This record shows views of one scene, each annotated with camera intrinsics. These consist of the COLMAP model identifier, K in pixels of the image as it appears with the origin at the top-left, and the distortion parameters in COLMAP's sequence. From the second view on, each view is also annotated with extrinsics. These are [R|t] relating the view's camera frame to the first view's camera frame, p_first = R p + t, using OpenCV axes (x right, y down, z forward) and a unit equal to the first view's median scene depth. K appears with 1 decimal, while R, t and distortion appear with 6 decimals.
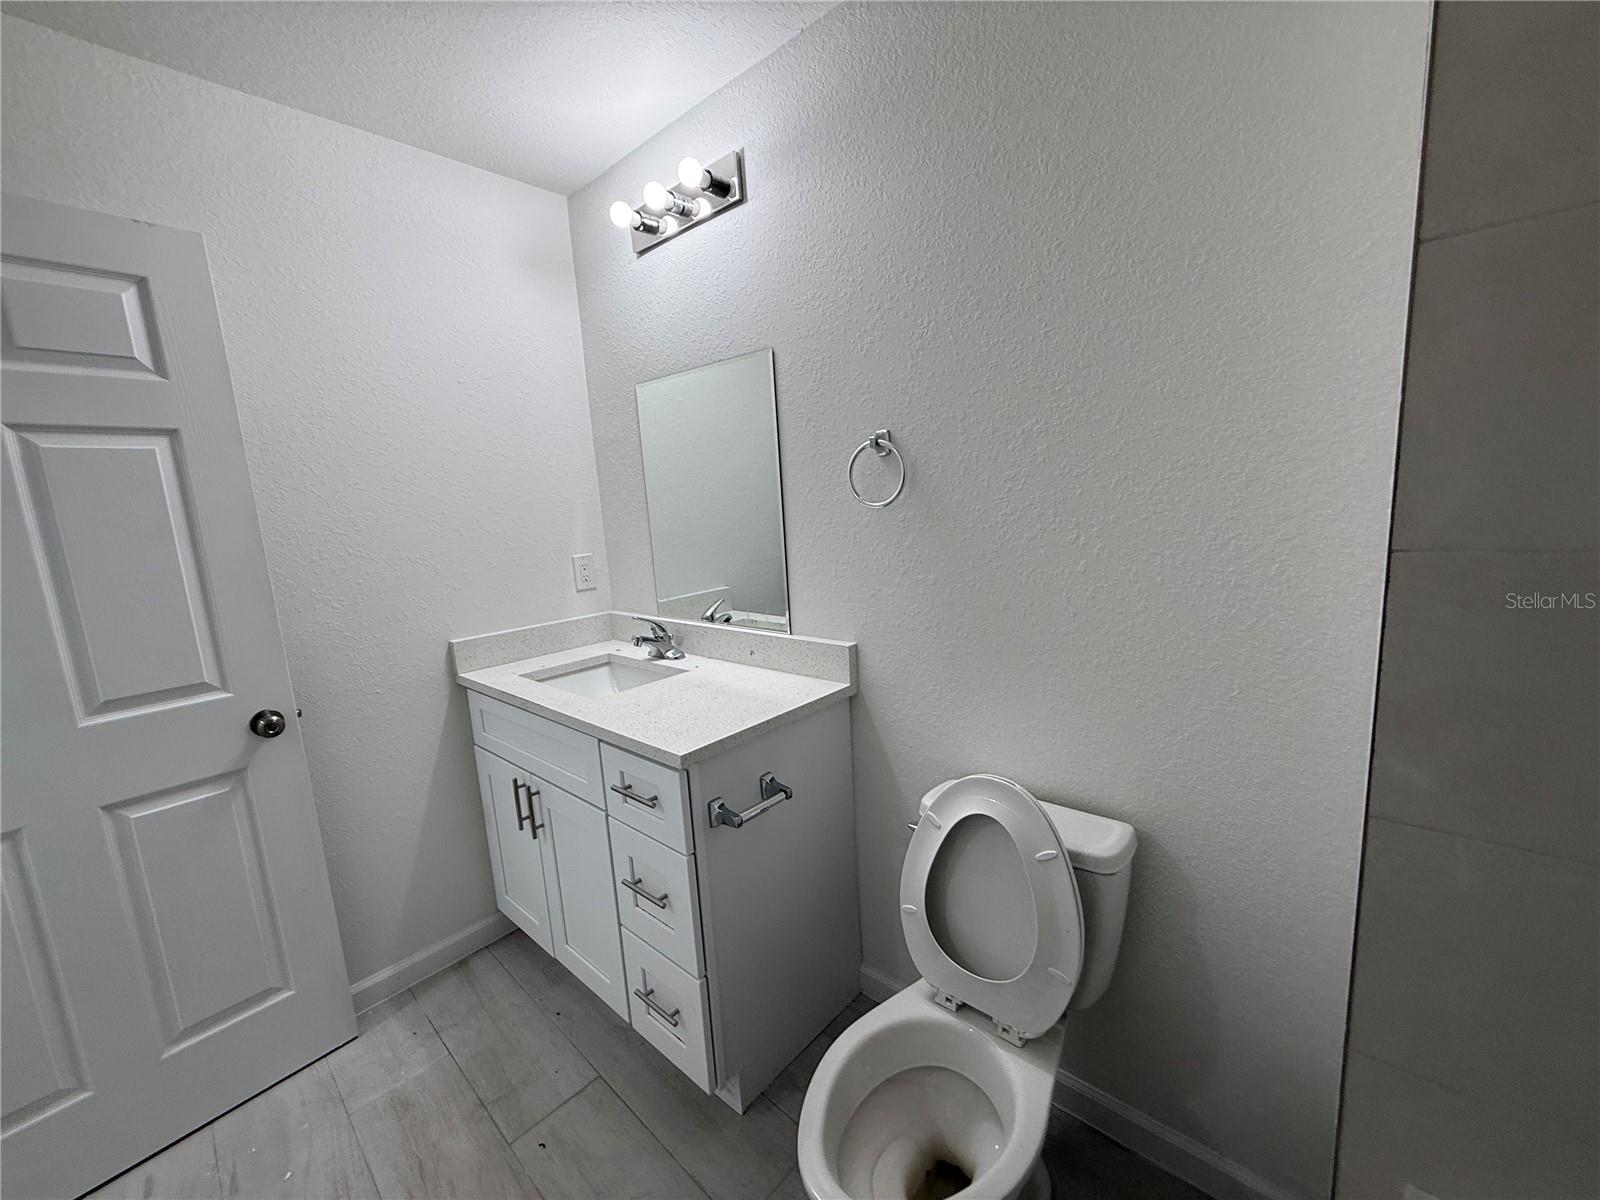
lens RADIAL K [[639.9, 0, 801.8], [0, 639.9, 602.9], [0, 0, 1]] dist [0.001380, -0.000054]
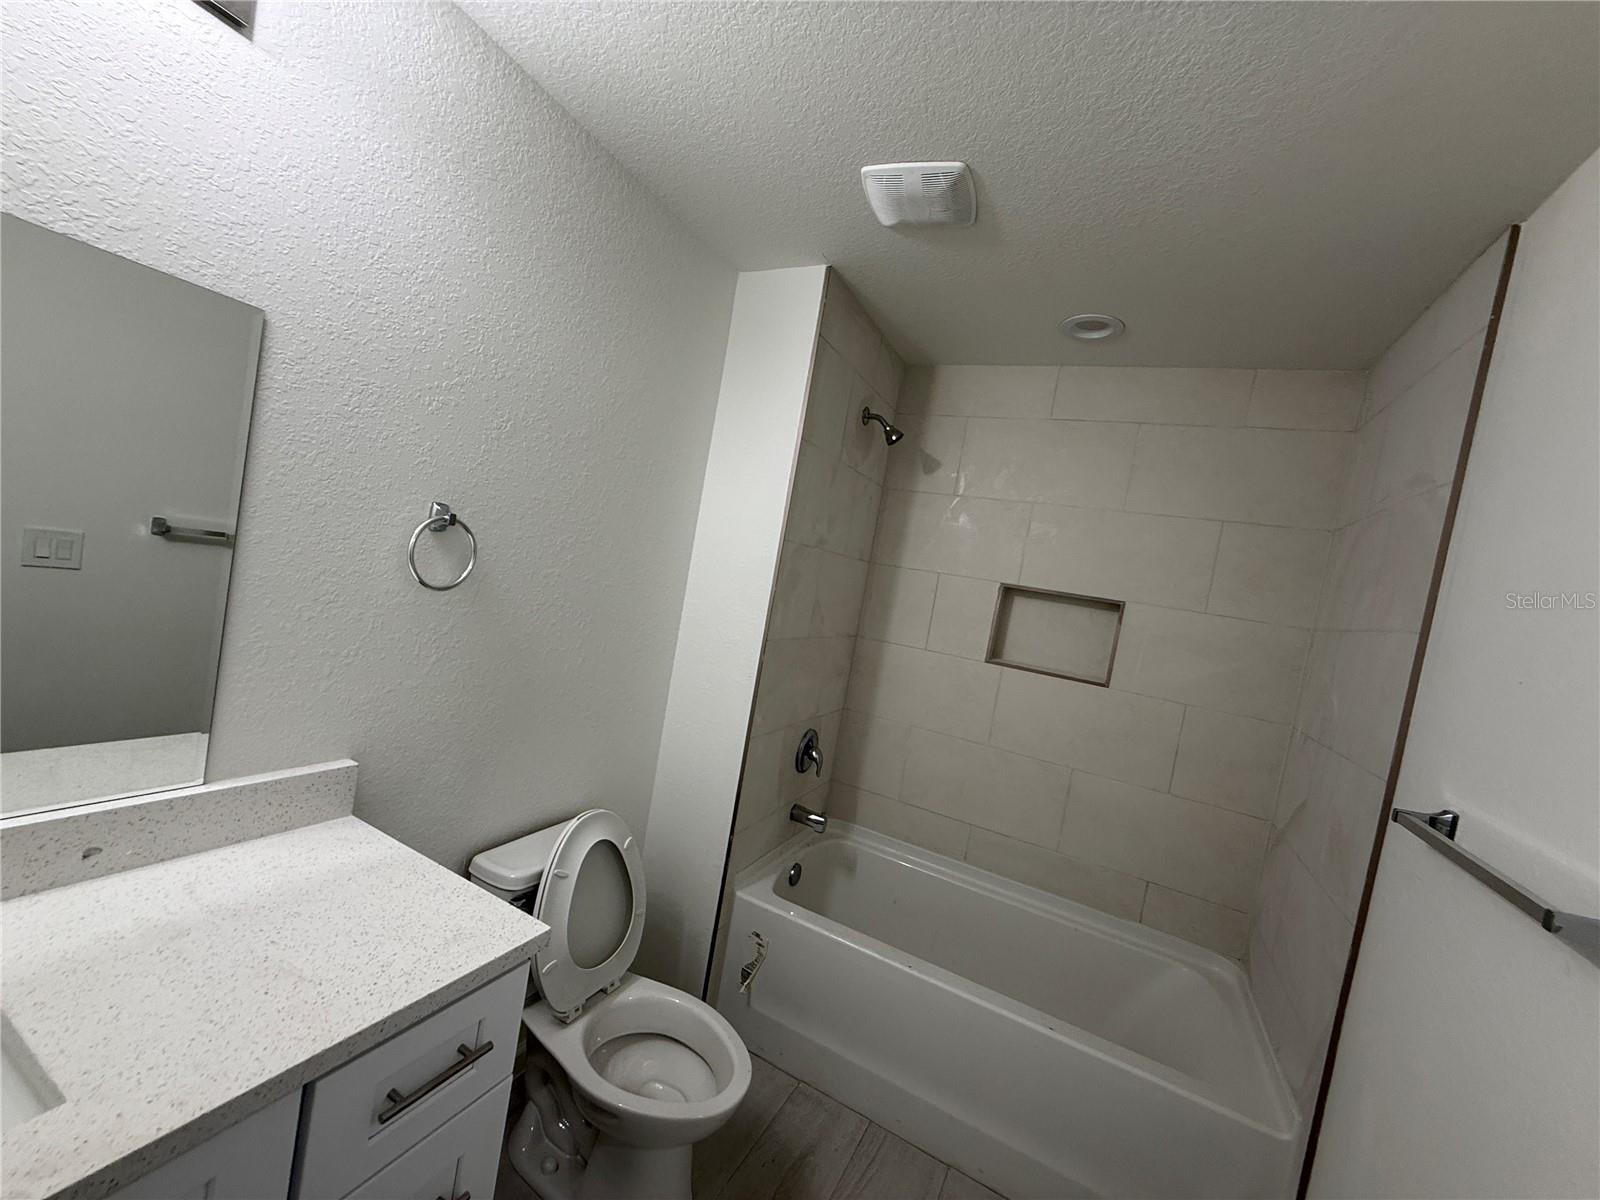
lens RADIAL K [[639.9, 0, 796.3], [0, 639.9, 600.5], [0, 0, 1]] dist [0.001380, -0.000054]
pose [[-0.261398, -0.030623, 0.964745, -0.873184], [-0.000481, 0.999501, 0.031596, -0.166223], [-0.965231, 0.007795, -0.261282, 0.770162]]
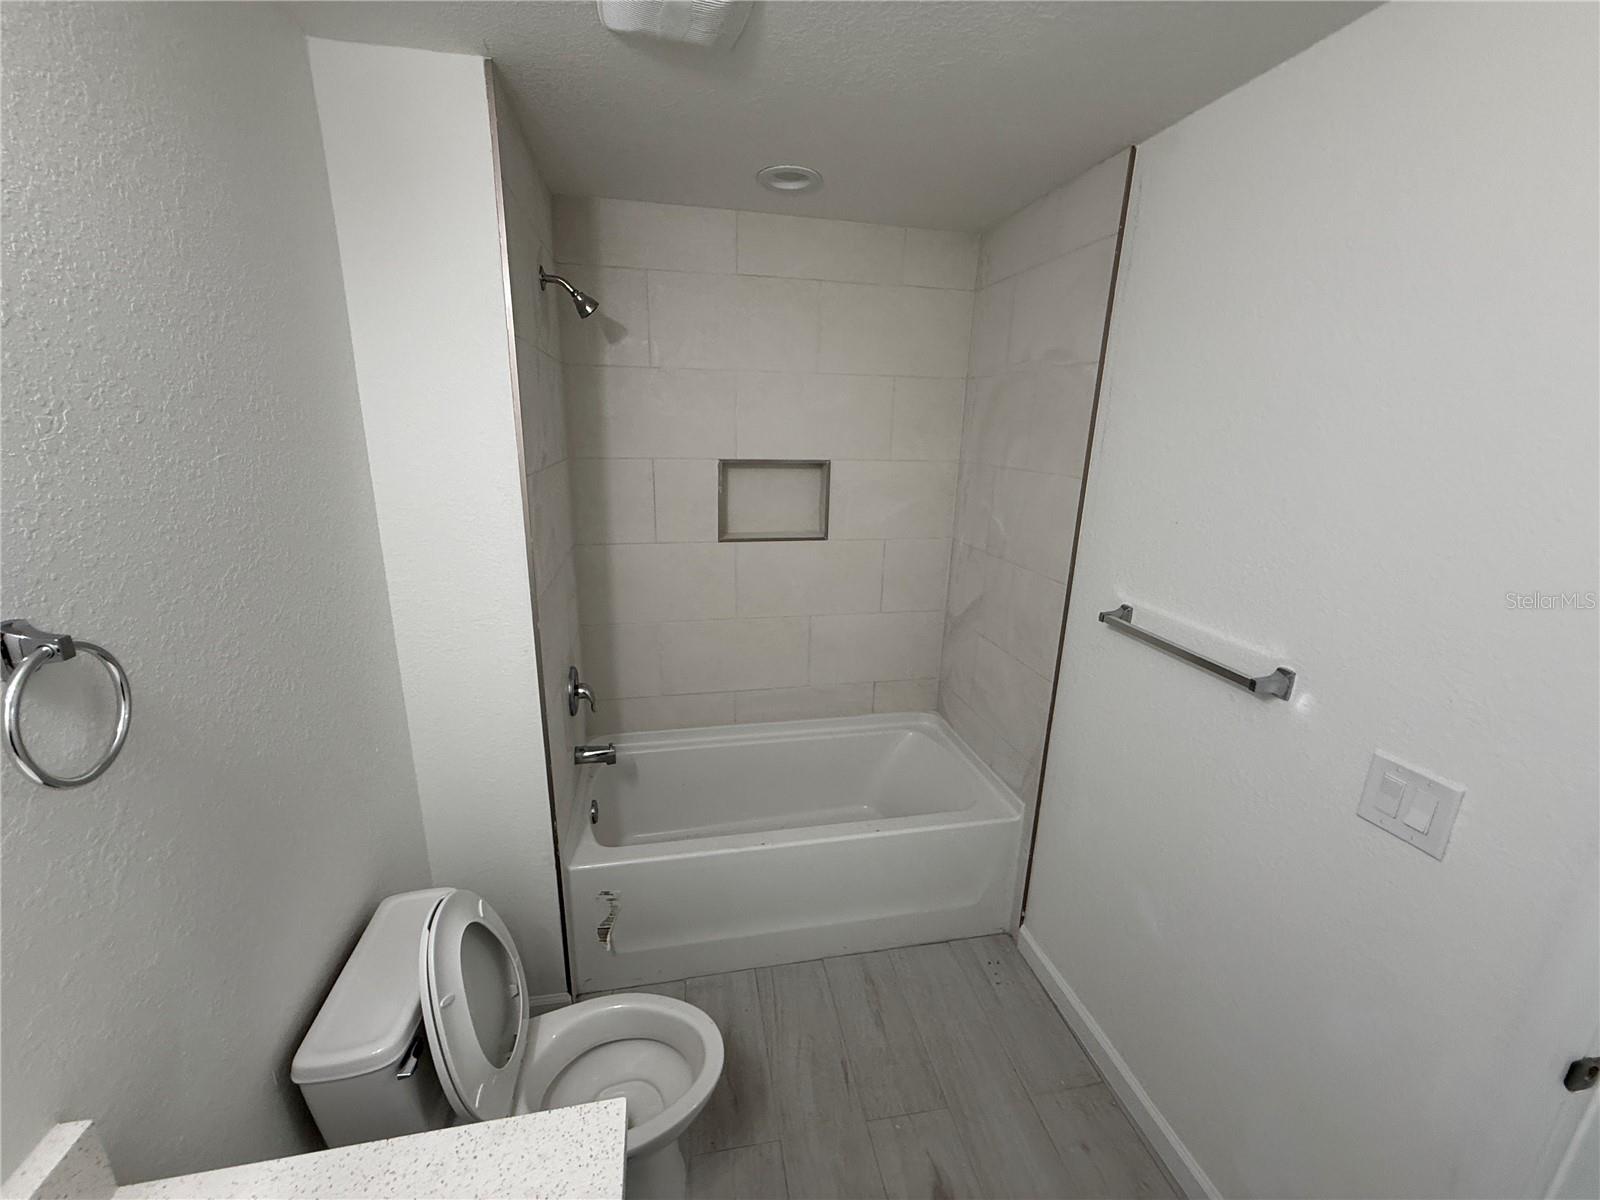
lens RADIAL K [[639.9, 0, 797.1], [0, 639.9, 601.9], [0, 0, 1]] dist [0.001380, -0.000054]
pose [[-0.799910, -0.121929, 0.587602, -0.556362], [0.118863, 0.927555, 0.354280, -0.377676], [-0.588230, 0.353236, -0.727468, 1.011628]]
